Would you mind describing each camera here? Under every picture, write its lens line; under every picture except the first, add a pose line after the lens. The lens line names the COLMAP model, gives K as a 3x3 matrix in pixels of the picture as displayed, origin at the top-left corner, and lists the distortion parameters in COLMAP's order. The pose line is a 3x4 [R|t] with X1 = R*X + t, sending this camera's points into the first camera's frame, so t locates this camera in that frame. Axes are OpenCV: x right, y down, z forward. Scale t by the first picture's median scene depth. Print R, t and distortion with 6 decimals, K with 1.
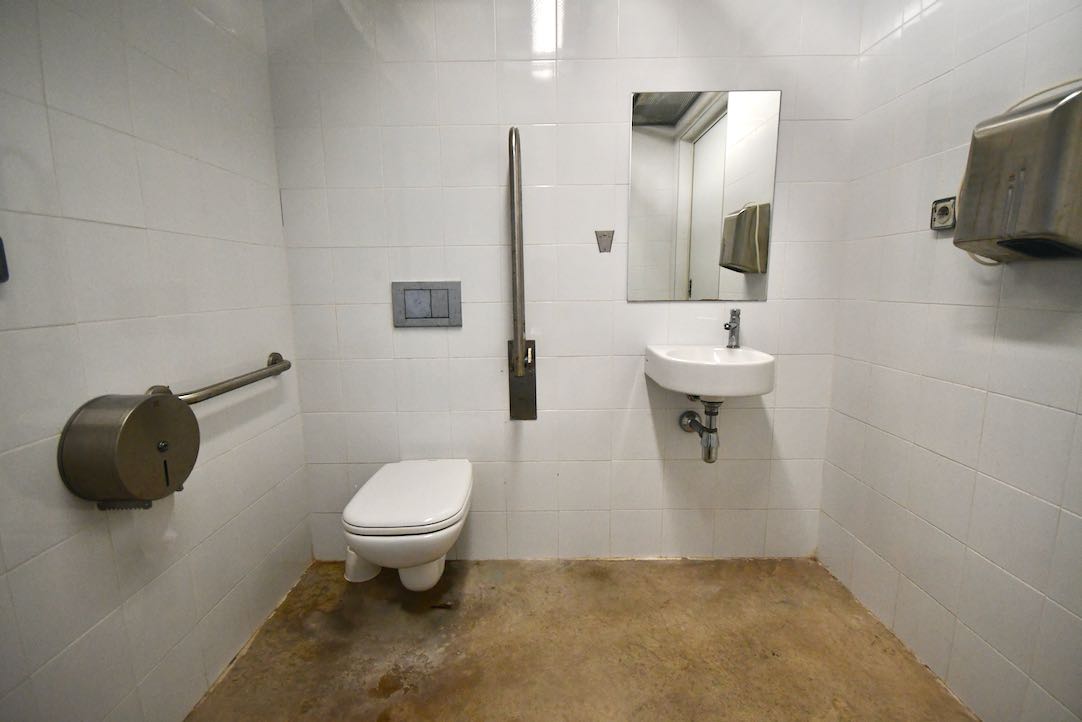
lens RADIAL K [[471.7, 0, 541.4], [0, 471.7, 358.2], [0, 0, 1]] dist [0.011562, -0.014473]
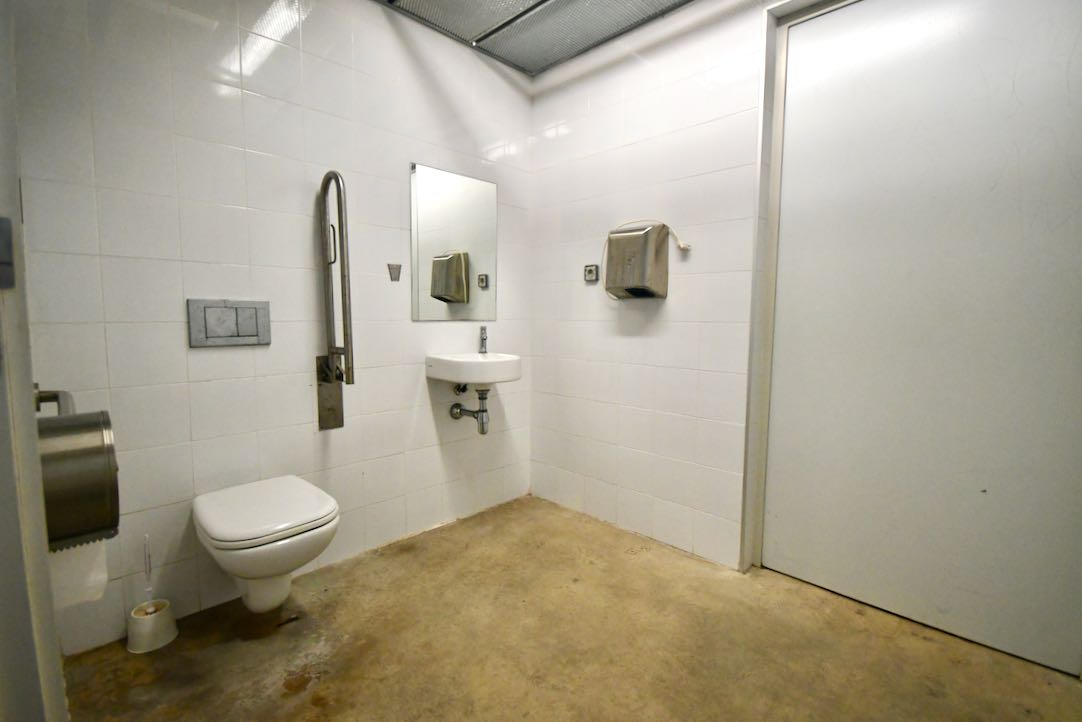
lens RADIAL K [[471.7, 0, 541.4], [0, 471.7, 358.2], [0, 0, 1]] dist [0.011562, -0.014473]
pose [[0.706252, -0.053463, 0.705938, -0.483914], [0.100818, 0.994577, -0.025540, 0.047494], [-0.700745, 0.089209, 0.707813, -0.129705]]
